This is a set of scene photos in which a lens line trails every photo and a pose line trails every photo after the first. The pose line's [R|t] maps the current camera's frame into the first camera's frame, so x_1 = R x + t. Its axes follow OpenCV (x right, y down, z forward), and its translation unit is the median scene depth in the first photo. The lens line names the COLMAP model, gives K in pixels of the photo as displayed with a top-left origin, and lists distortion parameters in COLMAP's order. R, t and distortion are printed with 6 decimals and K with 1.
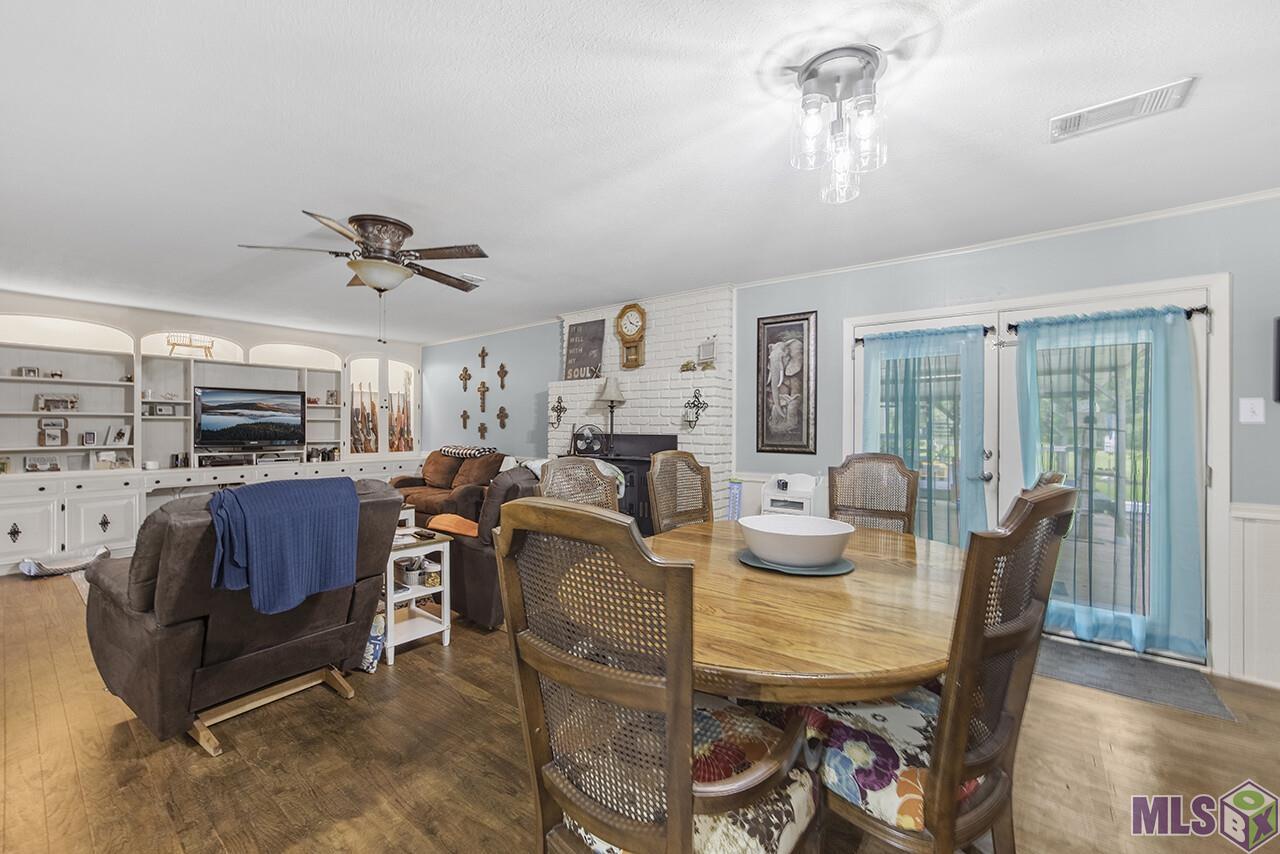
lens RADIAL K [[485.6, 0, 665.8], [0, 485.6, 436.7], [0, 0, 1]] dist [-0.010422, 0.003349]
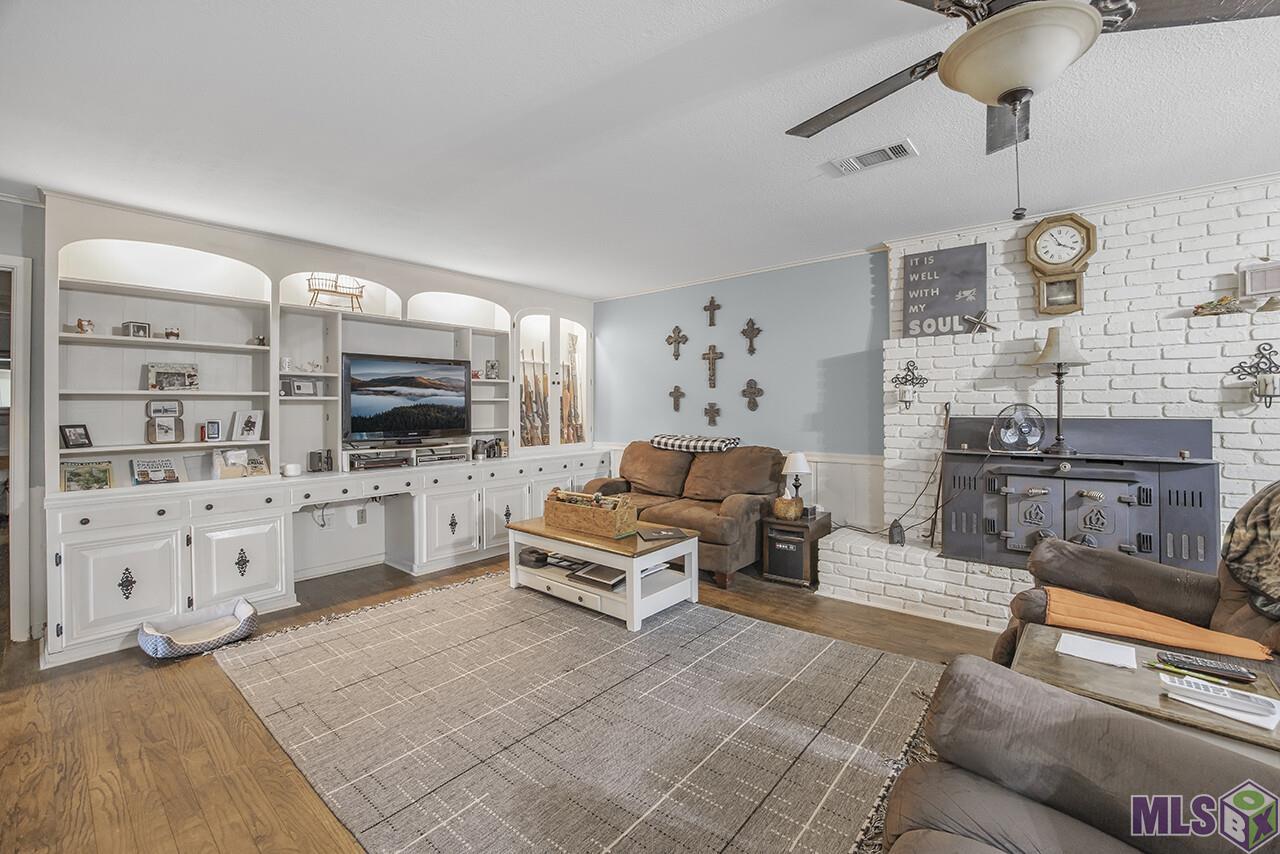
lens RADIAL K [[510.6, 0, 636.5], [0, 510.6, 407.7], [0, 0, 1]] dist [-0.003332, 0.000896]
pose [[0.999752, -0.008211, -0.020697, -0.569634], [0.007813, 0.999785, -0.019210, -0.009385], [0.020851, 0.019043, 0.999601, 0.296527]]
